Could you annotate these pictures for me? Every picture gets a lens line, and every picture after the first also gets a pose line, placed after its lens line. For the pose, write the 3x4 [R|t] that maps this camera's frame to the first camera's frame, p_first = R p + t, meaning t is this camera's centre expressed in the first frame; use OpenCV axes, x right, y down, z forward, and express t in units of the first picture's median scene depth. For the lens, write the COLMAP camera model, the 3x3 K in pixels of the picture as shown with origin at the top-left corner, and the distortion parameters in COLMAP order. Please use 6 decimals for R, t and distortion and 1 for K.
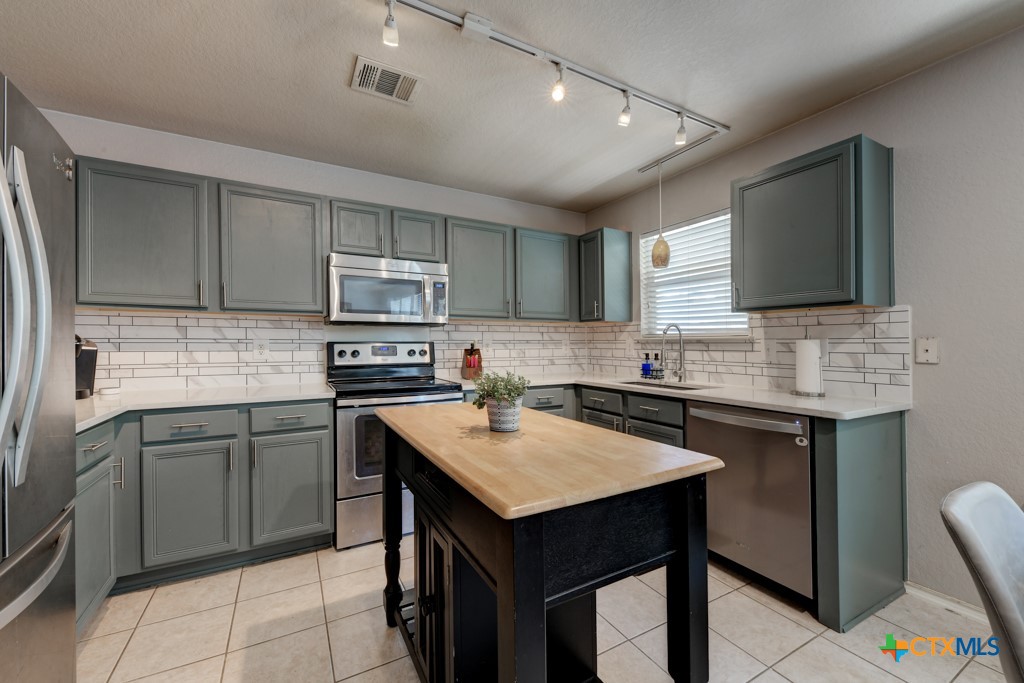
lens RADIAL K [[403.8, 0, 506.7], [0, 403.8, 341.7], [0, 0, 1]] dist [0.002616, 0.000201]
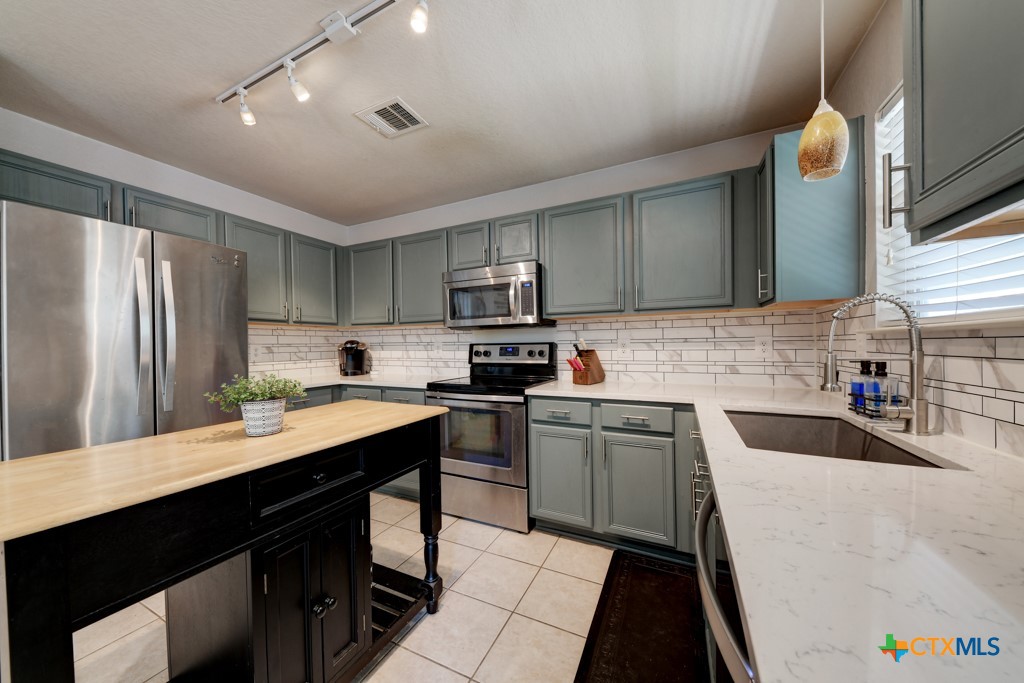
lens RADIAL K [[352.3, 0, 508.3], [0, 352.3, 348.2], [0, 0, 1]] dist [0.000948, 0.000015]
pose [[0.575107, 0.001411, -0.818077, 0.500113], [0.014042, 0.999834, 0.011596, 0.003459], [0.817958, -0.018157, 0.574991, 0.471941]]
